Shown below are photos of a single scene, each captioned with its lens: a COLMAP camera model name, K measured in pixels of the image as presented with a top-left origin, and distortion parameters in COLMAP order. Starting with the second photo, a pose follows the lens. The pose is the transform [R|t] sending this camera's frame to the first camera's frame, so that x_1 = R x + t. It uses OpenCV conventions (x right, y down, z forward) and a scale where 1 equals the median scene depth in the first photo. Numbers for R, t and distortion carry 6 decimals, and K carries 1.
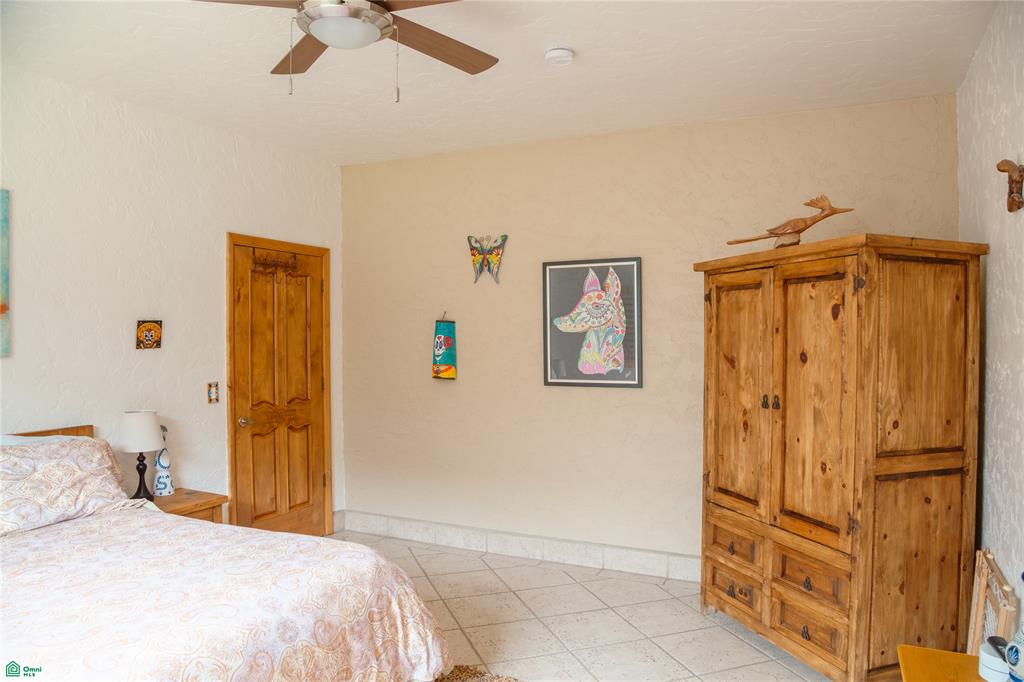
lens RADIAL K [[686.7, 0, 512.0], [0, 686.7, 341.0], [0, 0, 1]] dist [-0.127566, 0.069561]
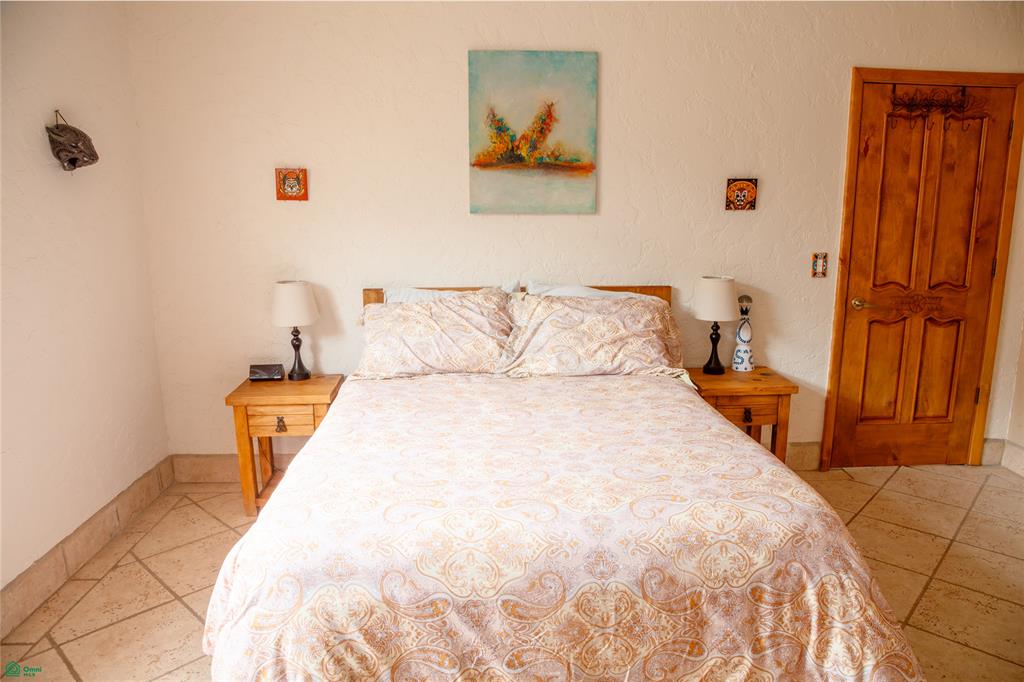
lens RADIAL K [[695.4, 0, 514.8], [0, 695.4, 341.5], [0, 0, 1]] dist [-0.124792, 0.070675]
pose [[0.482419, 0.179855, -0.857277, 0.211755], [-0.009346, 0.979694, 0.200278, 0.004783], [0.875891, -0.088606, 0.474304, 0.411395]]
